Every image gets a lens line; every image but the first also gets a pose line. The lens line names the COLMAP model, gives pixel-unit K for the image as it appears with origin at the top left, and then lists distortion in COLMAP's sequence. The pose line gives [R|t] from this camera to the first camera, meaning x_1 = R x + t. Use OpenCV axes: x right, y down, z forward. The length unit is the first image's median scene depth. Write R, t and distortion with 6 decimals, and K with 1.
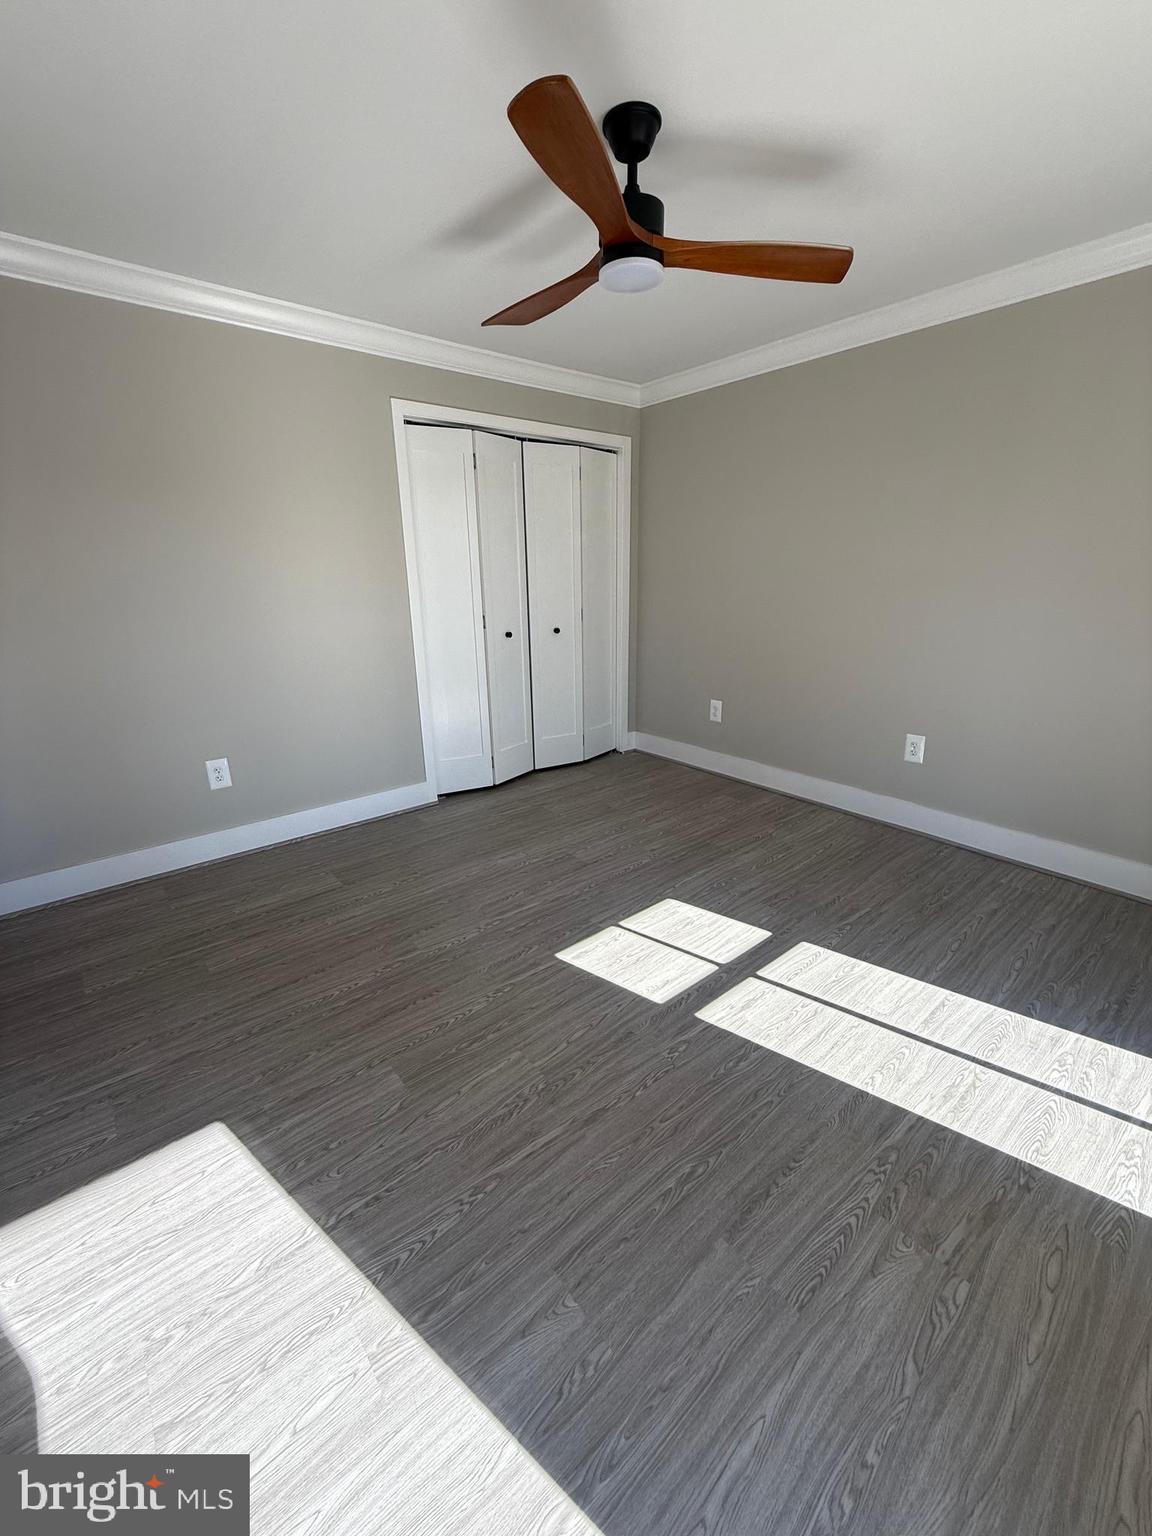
lens RADIAL K [[611.1, 0, 580.7], [0, 611.1, 762.9], [0, 0, 1]] dist [0.001191, -0.000538]
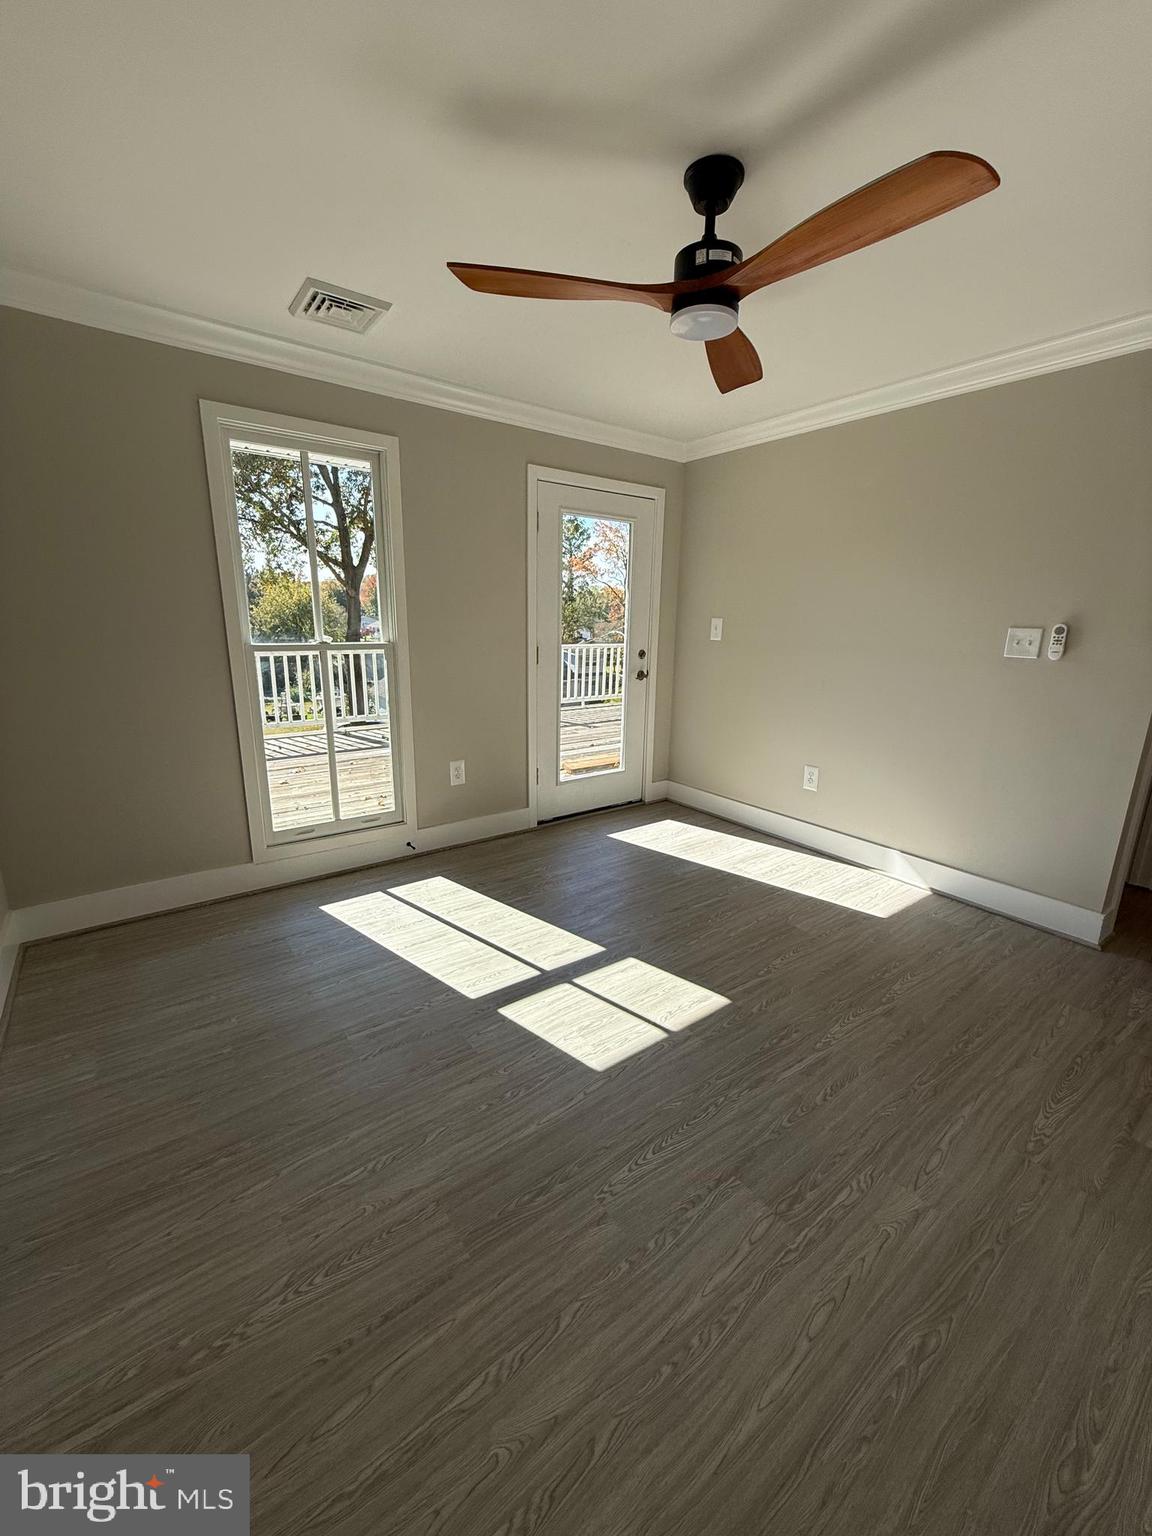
lens RADIAL K [[611.1, 0, 580.7], [0, 611.1, 762.9], [0, 0, 1]] dist [0.001191, -0.000538]
pose [[-0.998577, -0.022109, 0.048539, 0.153255], [0.006352, 0.854265, 0.519799, -0.503670], [-0.052958, 0.519367, -0.852909, 1.574717]]
